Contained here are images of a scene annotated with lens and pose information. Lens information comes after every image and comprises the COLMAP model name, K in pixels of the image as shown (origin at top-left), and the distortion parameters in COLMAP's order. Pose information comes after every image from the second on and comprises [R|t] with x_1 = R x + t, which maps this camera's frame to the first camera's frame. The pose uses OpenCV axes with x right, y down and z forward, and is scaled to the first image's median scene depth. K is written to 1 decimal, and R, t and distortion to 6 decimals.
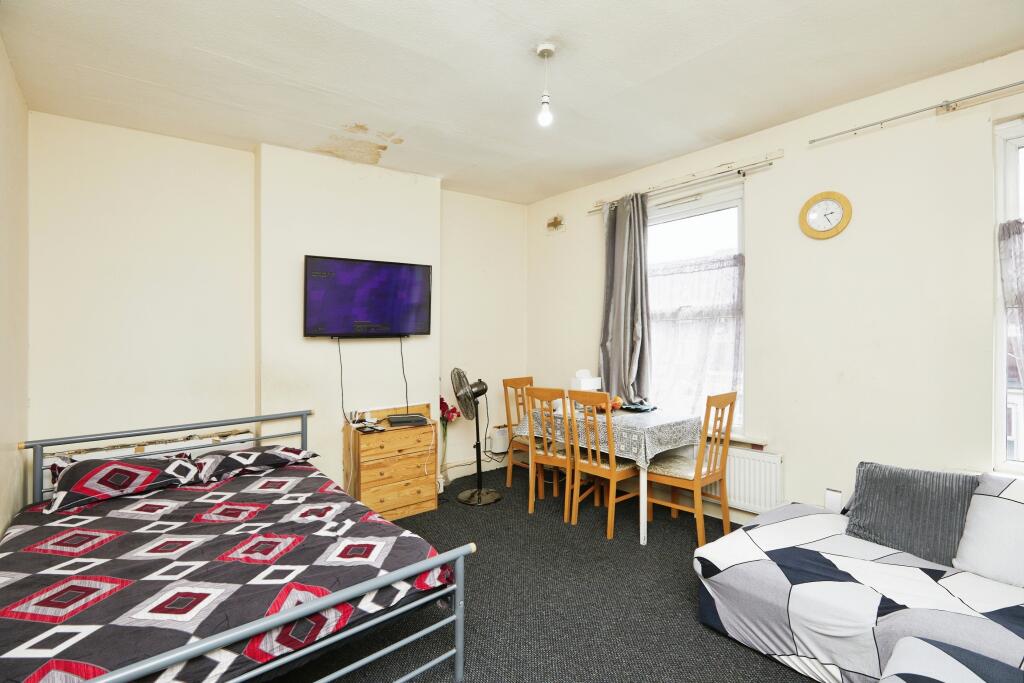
lens RADIAL K [[482.3, 0, 512.0], [0, 482.3, 341.5], [0, 0, 1]] dist [-0.022094, 0.000007]
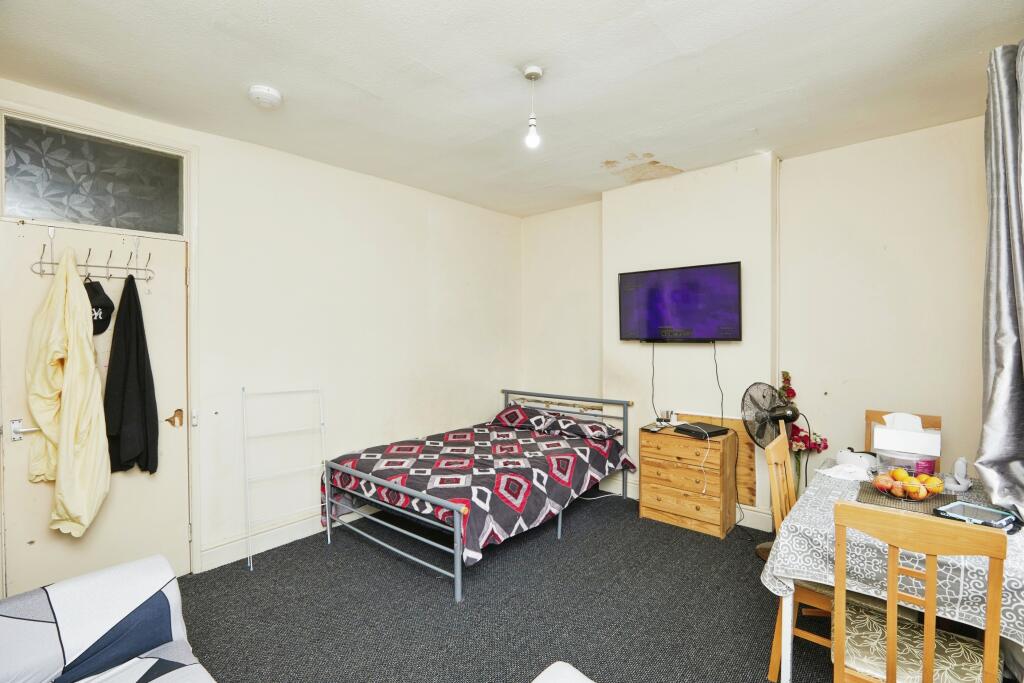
lens RADIAL K [[474.1, 0, 512.1], [0, 474.1, 325.8], [0, 0, 1]] dist [-0.033847, -0.000061]
pose [[0.152144, 0.006994, -0.988334, 0.757264], [-0.006974, 0.999958, 0.006002, -0.054868], [0.988334, 0.005979, 0.152187, 0.578627]]
